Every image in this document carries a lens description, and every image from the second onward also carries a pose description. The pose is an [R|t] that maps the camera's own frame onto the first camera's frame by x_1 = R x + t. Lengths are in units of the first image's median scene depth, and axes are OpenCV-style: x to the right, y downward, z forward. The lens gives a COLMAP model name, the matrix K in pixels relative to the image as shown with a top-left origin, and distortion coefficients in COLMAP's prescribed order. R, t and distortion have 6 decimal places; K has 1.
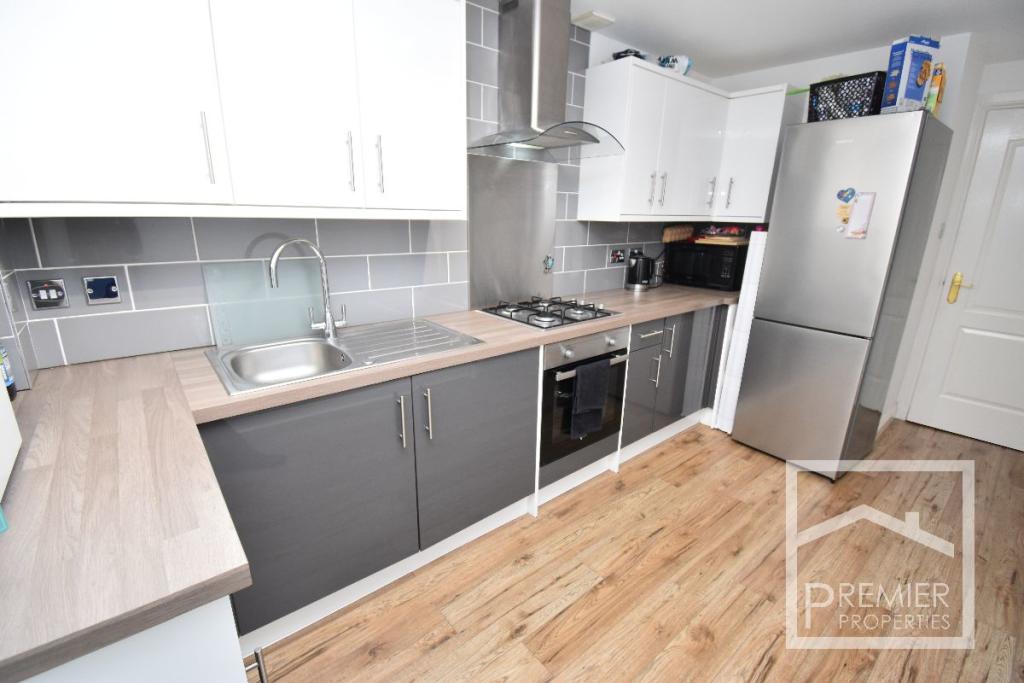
lens RADIAL K [[463.1, 0, 514.0], [0, 463.1, 341.0], [0, 0, 1]] dist [-0.005174, -0.002243]
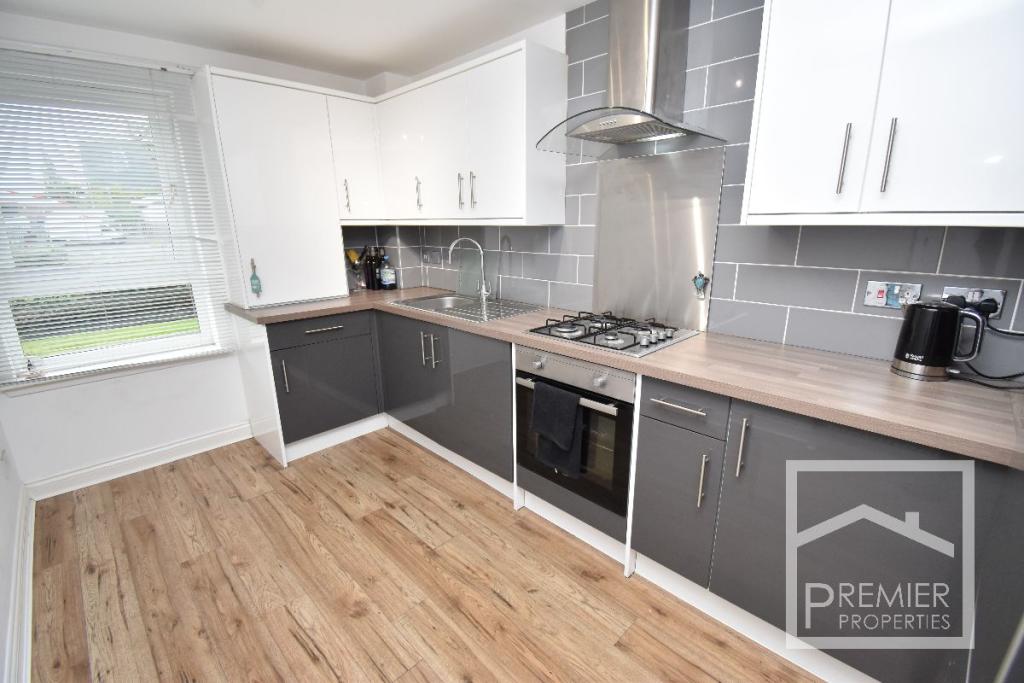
lens RADIAL K [[463.1, 0, 513.6], [0, 463.1, 340.5], [0, 0, 1]] dist [-0.005174, -0.002243]
pose [[0.073699, 0.231068, -0.970142, 1.159168], [-0.261311, 0.943274, 0.204817, -0.227120], [0.962437, 0.238414, 0.129899, 0.925048]]
